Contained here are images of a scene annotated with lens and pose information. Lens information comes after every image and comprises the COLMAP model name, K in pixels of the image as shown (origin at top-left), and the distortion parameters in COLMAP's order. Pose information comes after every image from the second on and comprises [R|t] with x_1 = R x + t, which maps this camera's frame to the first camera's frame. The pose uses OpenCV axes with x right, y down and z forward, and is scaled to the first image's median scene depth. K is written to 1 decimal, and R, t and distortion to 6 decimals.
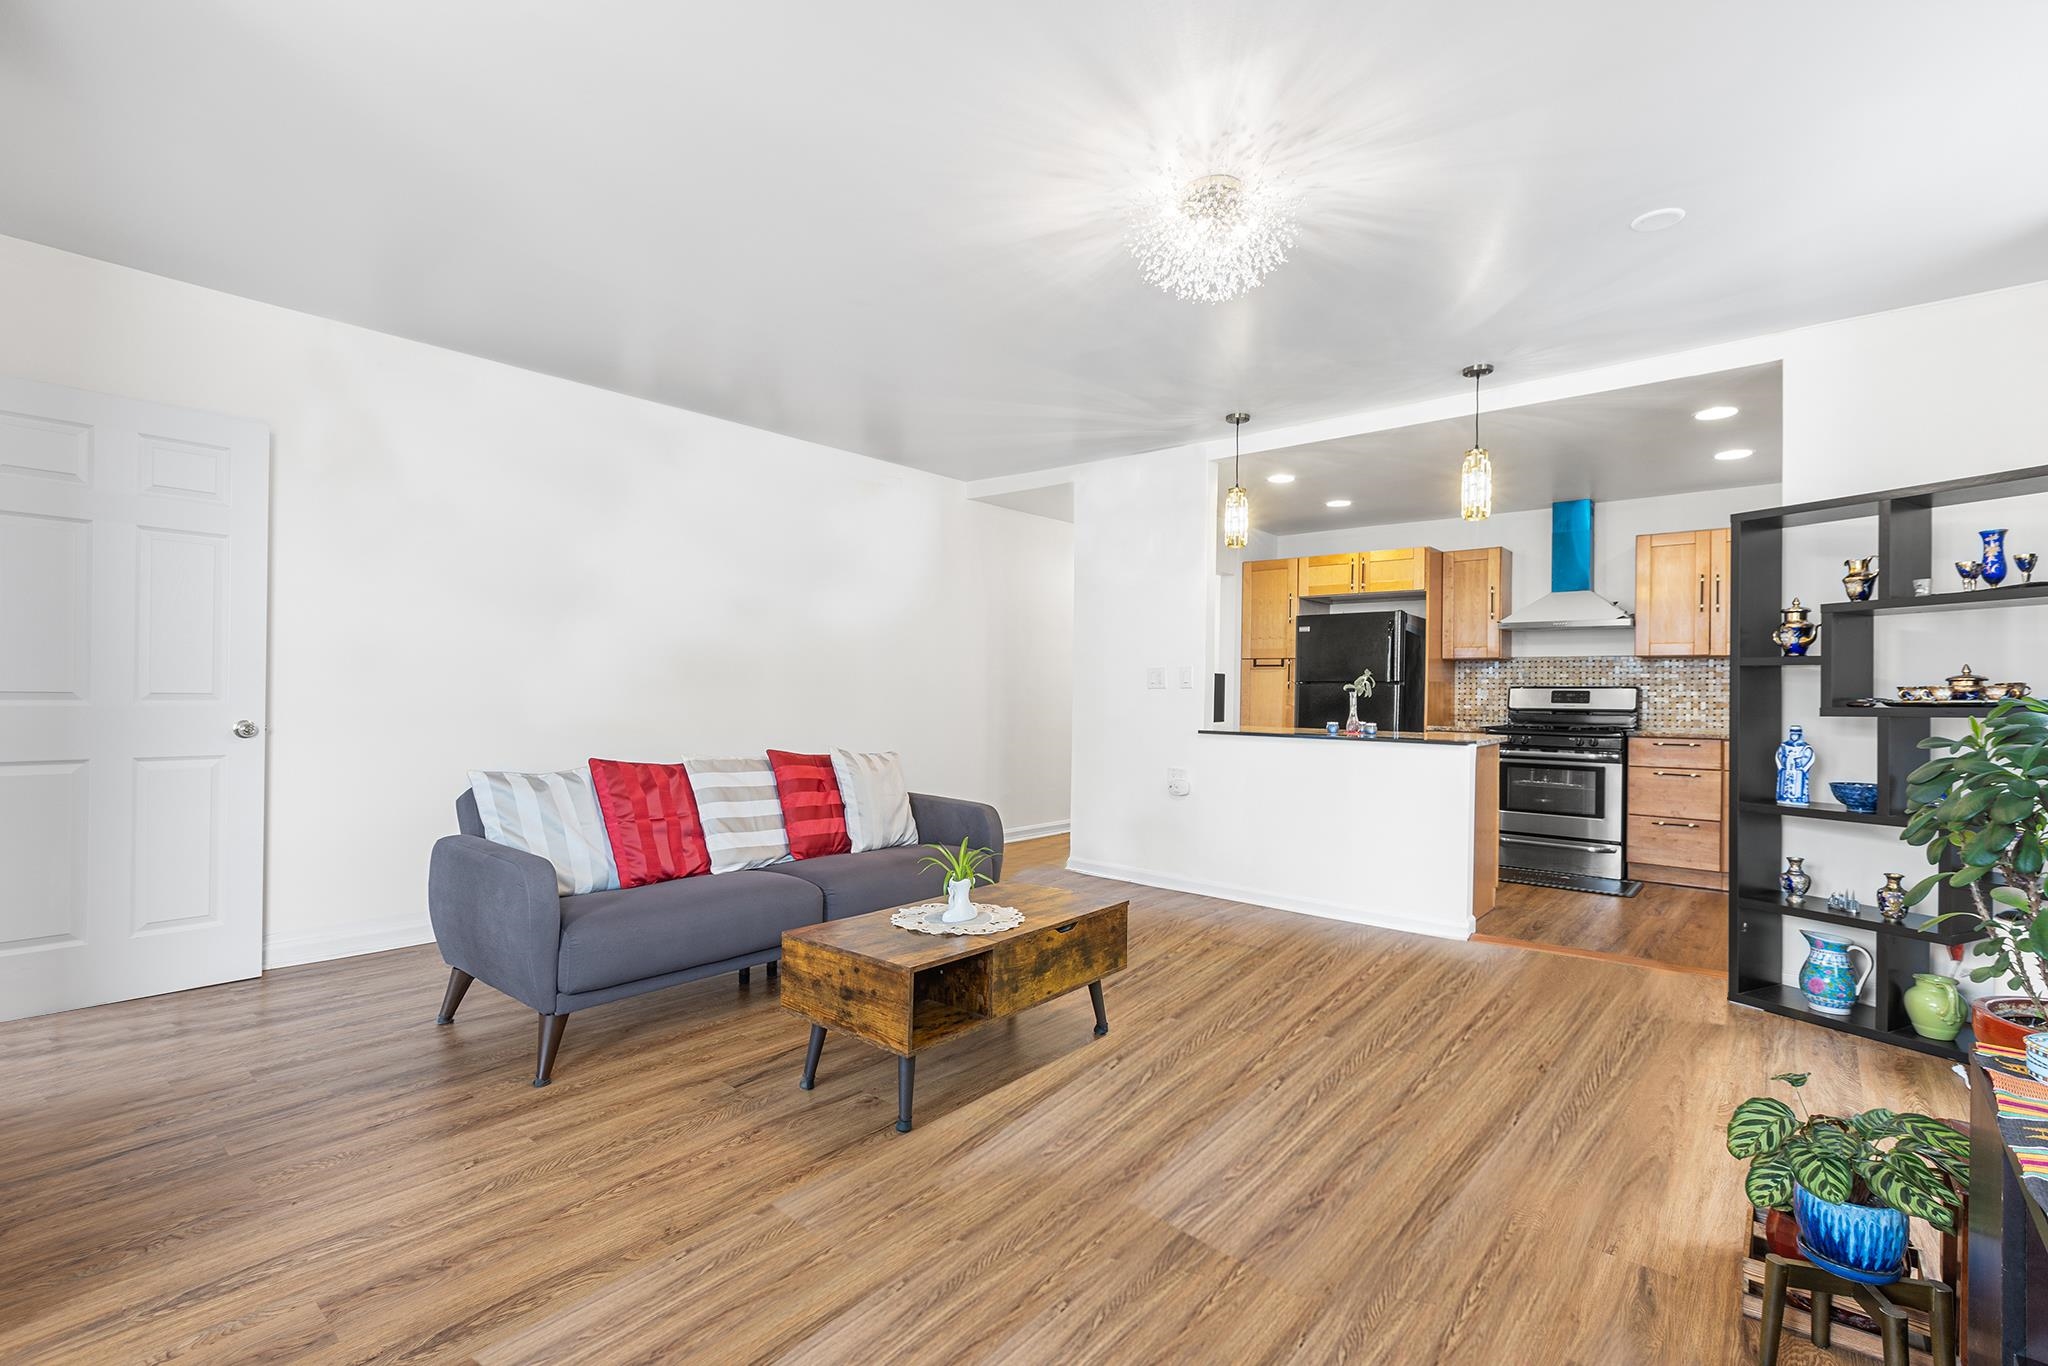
lens RADIAL K [[931.7, 0, 1011.5], [0, 931.7, 690.0], [0, 0, 1]] dist [0.002240, 0.000142]
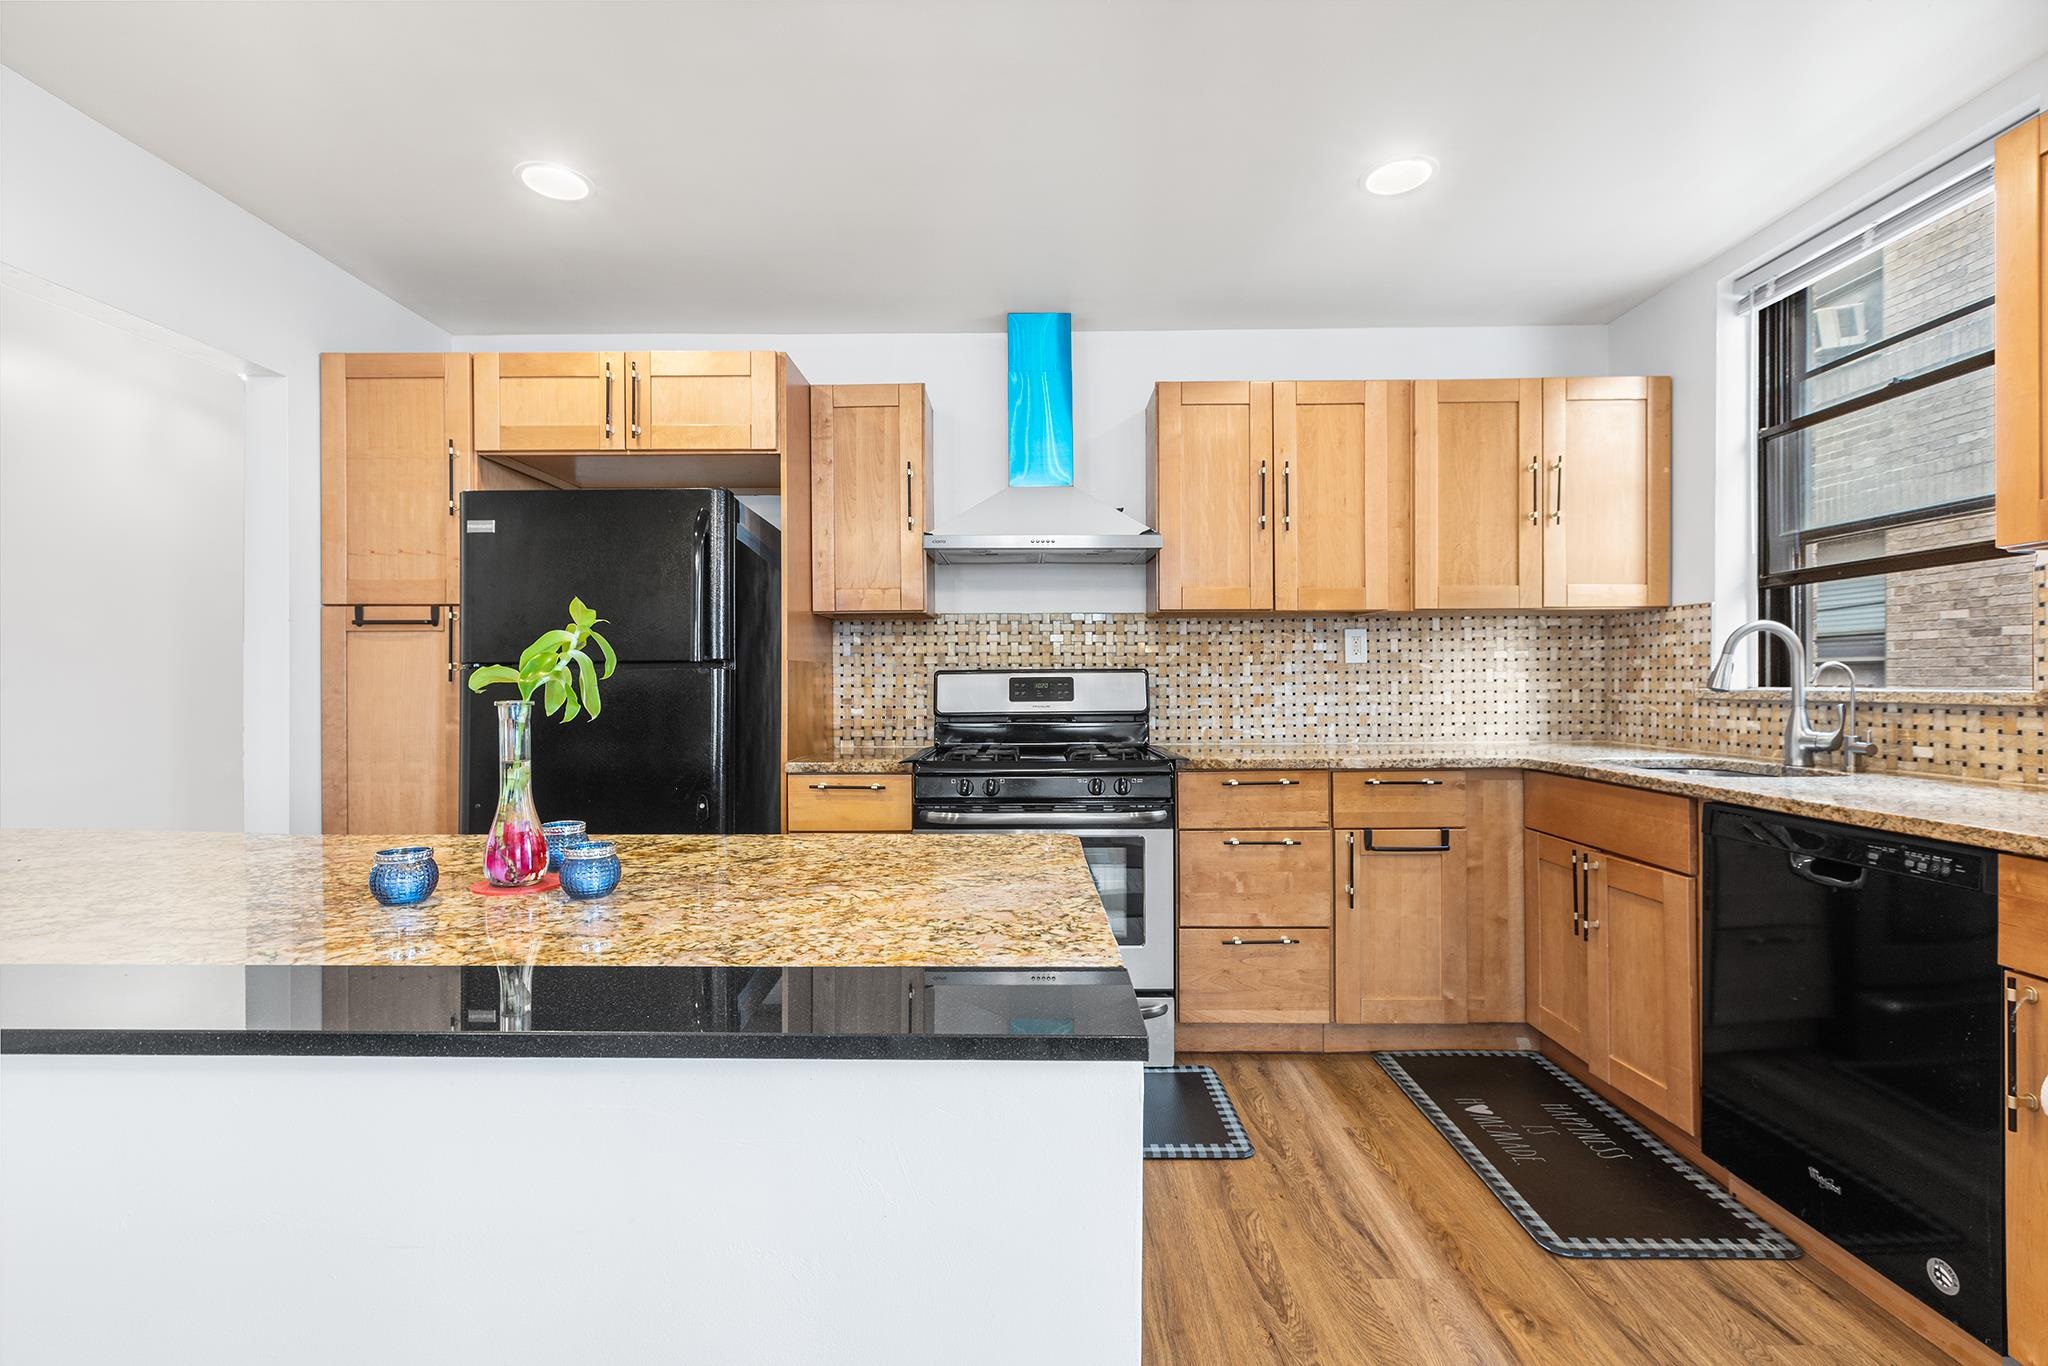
lens RADIAL K [[912.0, 0, 1024.0], [0, 912.0, 683.0], [0, 0, 1]] dist [0.001165, -0.000123]
pose [[0.761267, -0.017756, 0.648196, 0.266173], [0.012577, 0.999841, 0.012618, -0.002777], [-0.648317, -0.001453, 0.761369, 0.631489]]
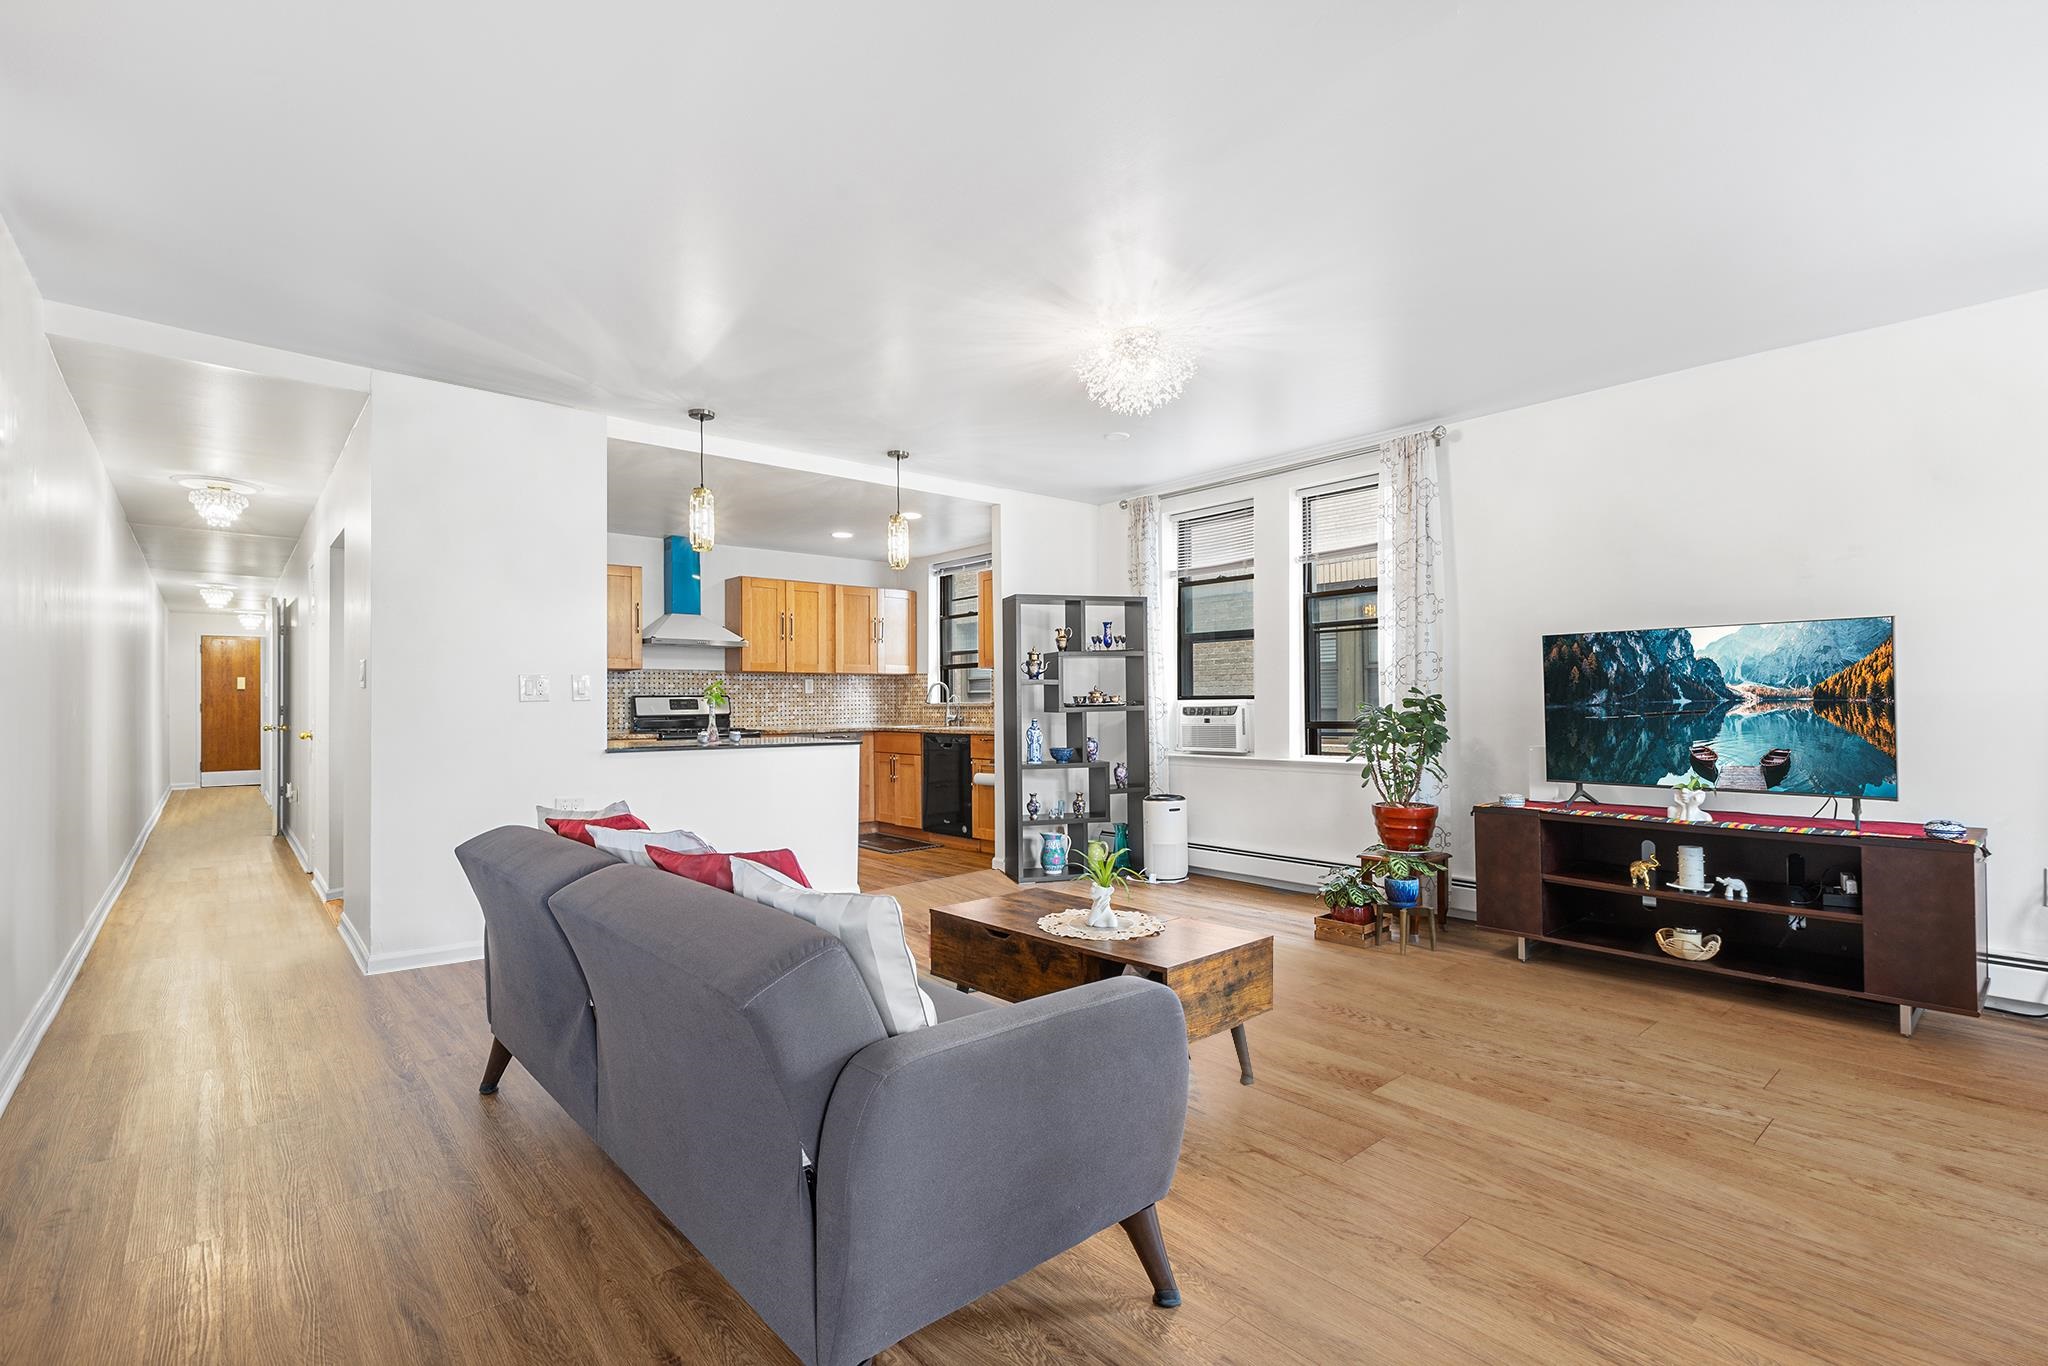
lens RADIAL K [[931.7, 0, 1011.5], [0, 931.7, 690.0], [0, 0, 1]] dist [0.002240, 0.000142]
pose [[0.150693, 0.000456, 0.988581, -0.503950], [0.004978, 0.999987, -0.001220, -0.007078], [-0.988568, 0.005105, 0.150688, 0.429941]]
